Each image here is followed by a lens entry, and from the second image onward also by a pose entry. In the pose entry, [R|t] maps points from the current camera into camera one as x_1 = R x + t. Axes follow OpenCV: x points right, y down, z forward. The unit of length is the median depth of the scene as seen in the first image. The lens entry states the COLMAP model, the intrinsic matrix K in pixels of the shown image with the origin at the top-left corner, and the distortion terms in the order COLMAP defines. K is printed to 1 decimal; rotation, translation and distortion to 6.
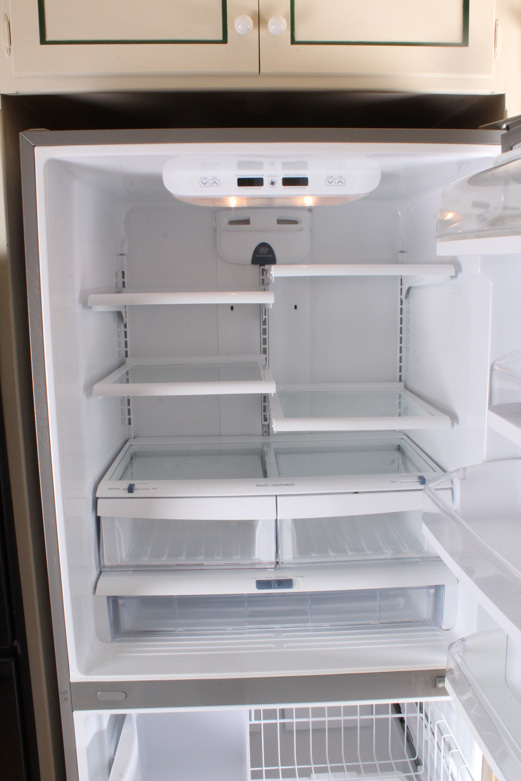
lens RADIAL K [[729.4, 0, 260.7], [0, 729.4, 370.4], [0, 0, 1]] dist [-0.181908, 0.206295]
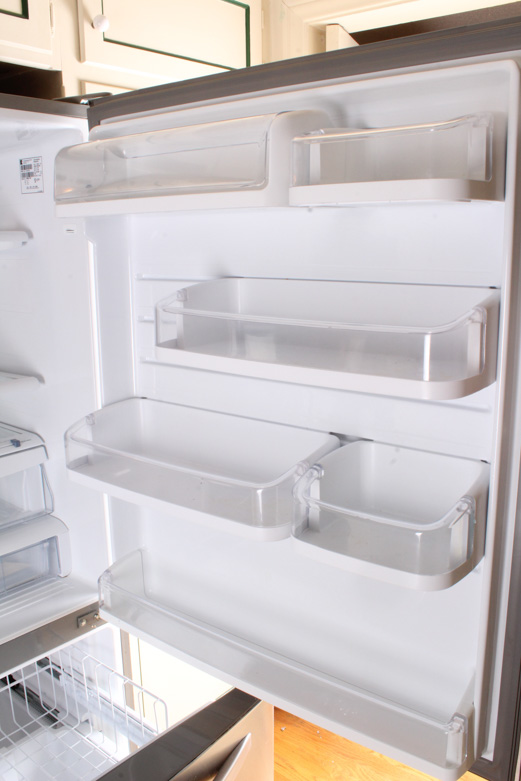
lens RADIAL K [[729.4, 0, 260.7], [0, 729.4, 370.4], [0, 0, 1]] dist [-0.181908, 0.206295]
pose [[0.685083, -0.125141, 0.717636, -0.258822], [0.106636, 0.991750, 0.071142, 0.015764], [-0.720618, 0.027788, 0.692775, 0.044580]]
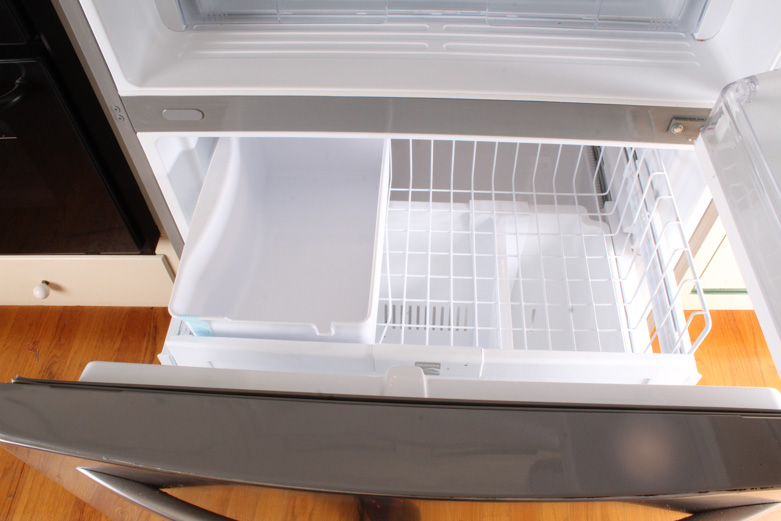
lens RADIAL K [[628.8, 0, 390.5], [0, 628.8, 260.5], [0, 0, 1]] dist [-0.156449, 0.117717]
pose [[0.994811, 0.074120, -0.069700, 0.037749], [-0.002996, 0.706092, 0.708113, 0.124066], [0.101700, -0.704230, 0.702650, 0.450440]]
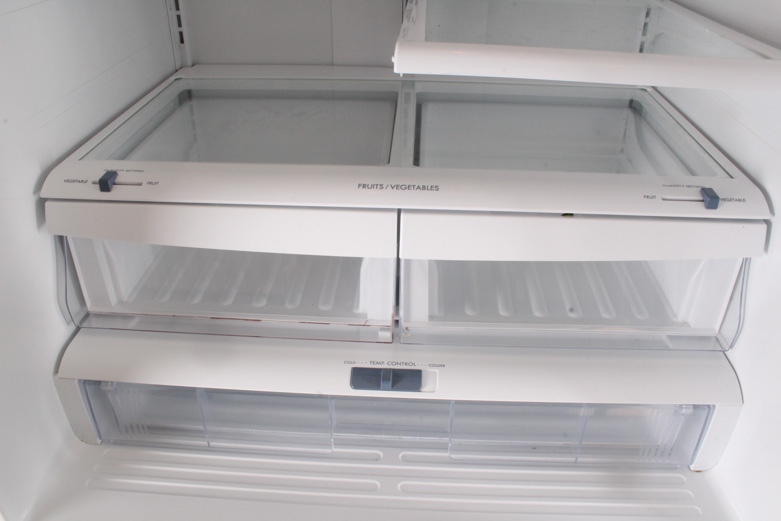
lens RADIAL K [[628.8, 0, 390.5], [0, 628.8, 260.5], [0, 0, 1]] dist [-0.156449, 0.117717]
pose [[0.995863, 0.066137, -0.062316, 0.044002], [-0.035135, 0.912685, 0.407150, 0.035442], [0.083803, -0.403276, 0.911233, 0.616455]]
